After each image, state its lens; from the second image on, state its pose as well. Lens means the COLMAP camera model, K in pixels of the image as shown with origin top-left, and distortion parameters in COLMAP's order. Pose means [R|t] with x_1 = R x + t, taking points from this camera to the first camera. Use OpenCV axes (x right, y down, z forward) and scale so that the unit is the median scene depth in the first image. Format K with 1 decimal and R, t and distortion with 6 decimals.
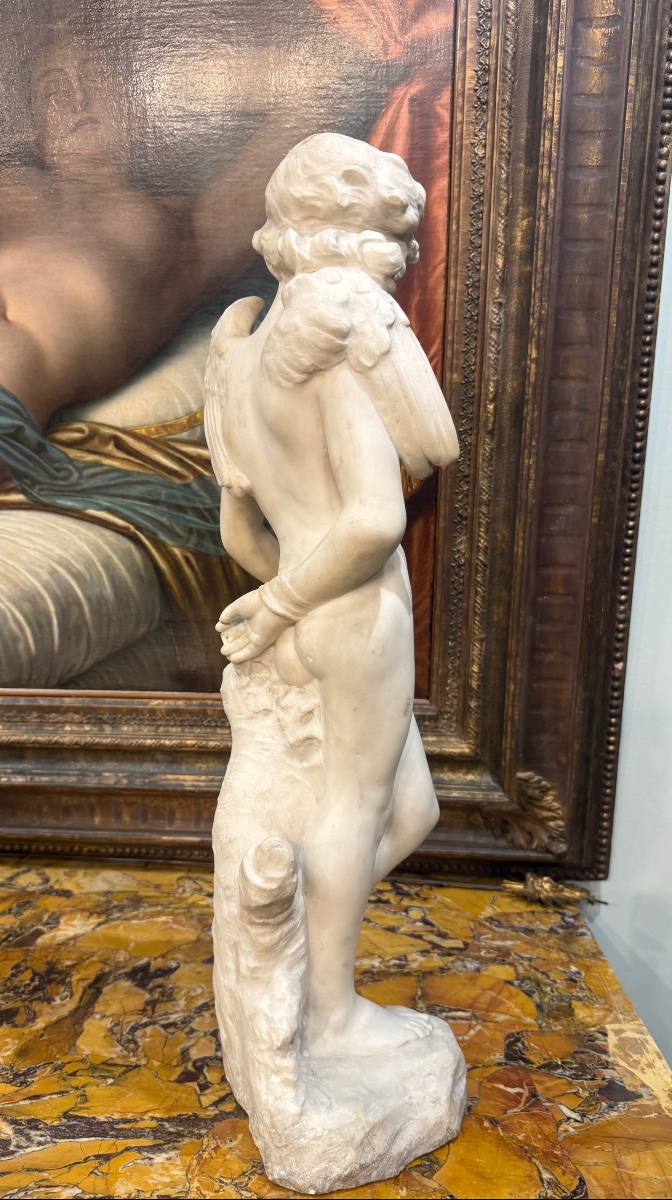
lens RADIAL K [[835.1, 0, 320.9], [0, 835.1, 594.2], [0, 0, 1]] dist [0.000321, -0.024366]
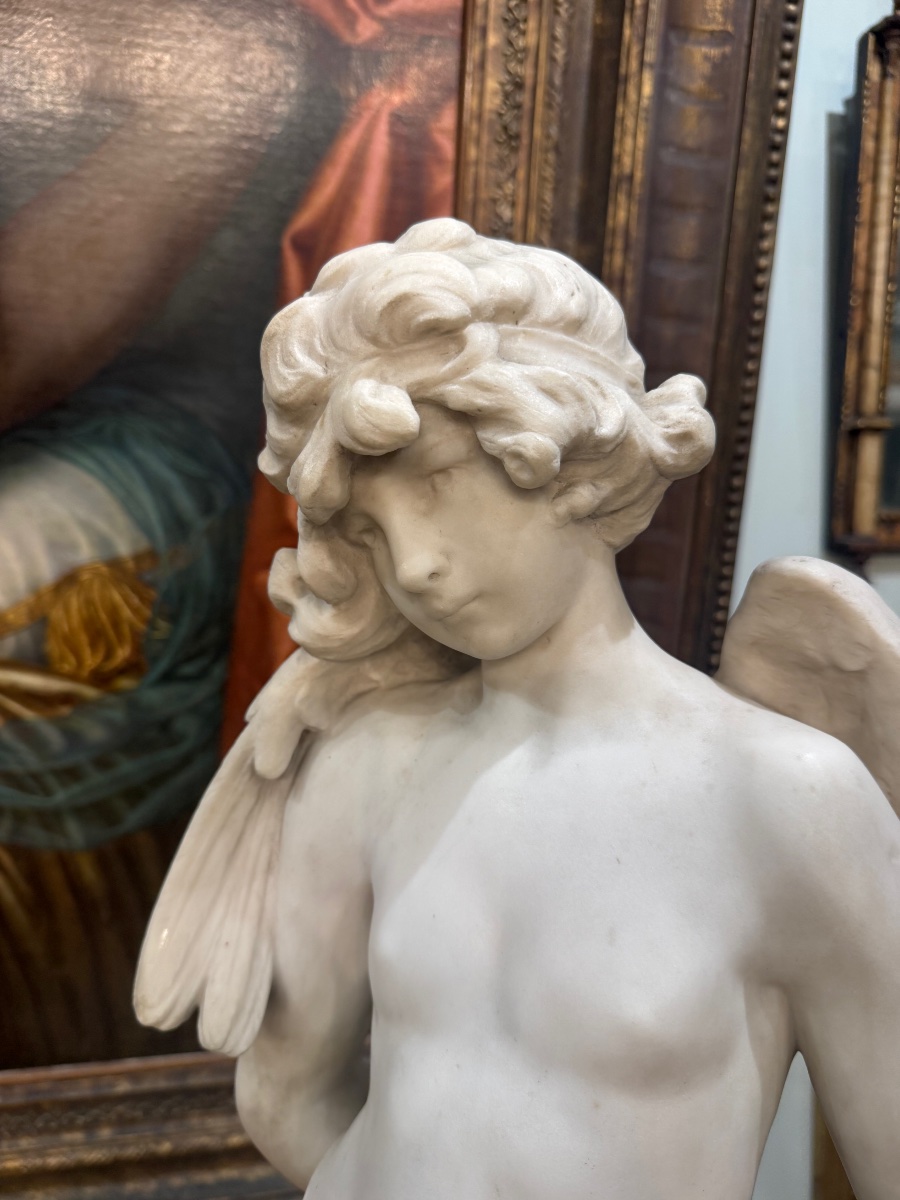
lens RADIAL K [[848.4, 0, 424.2], [0, 848.4, 610.1], [0, 0, 1]] dist [-0.006667, -0.023488]
pose [[0.947862, -0.028831, 0.317375, -0.071759], [0.041211, 0.998626, -0.032362, -0.211804], [-0.316006, 0.043754, 0.947748, 0.421748]]
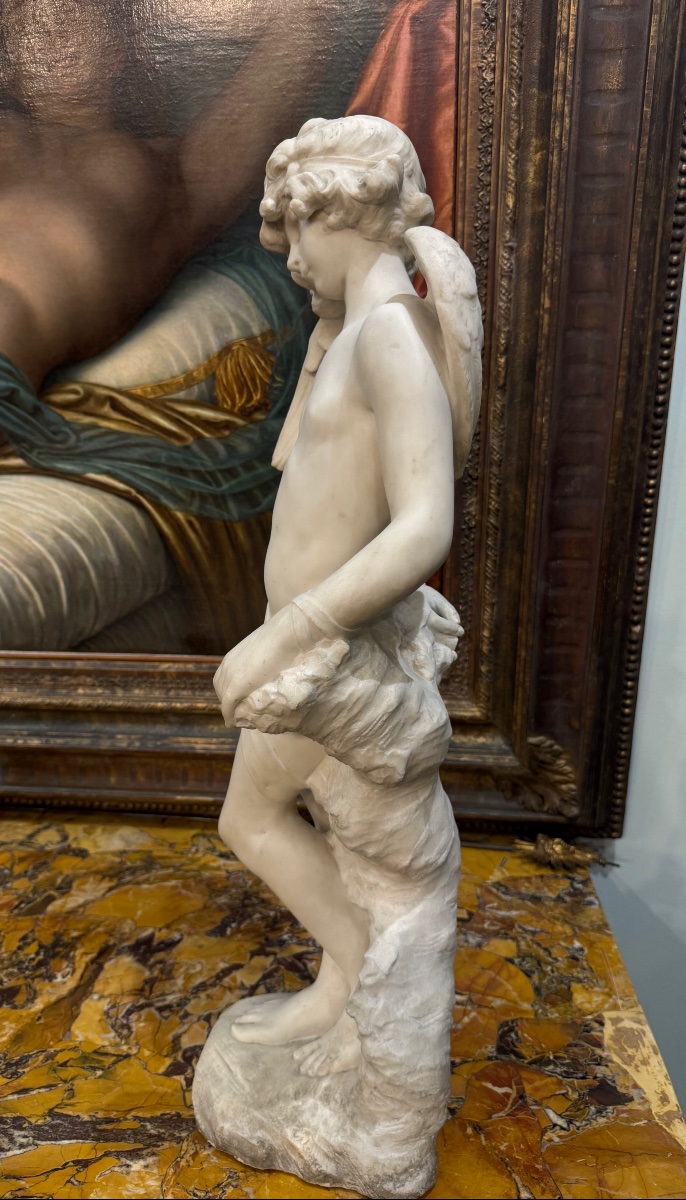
lens RADIAL K [[815.1, 0, 326.2], [0, 815.1, 596.5], [0, 0, 1]] dist [-0.011463, -0.009054]
pose [[0.998917, -0.009325, -0.045594, 0.047948], [0.013732, 0.995158, 0.097321, -0.054825], [0.044466, -0.097842, 0.994208, 0.060098]]
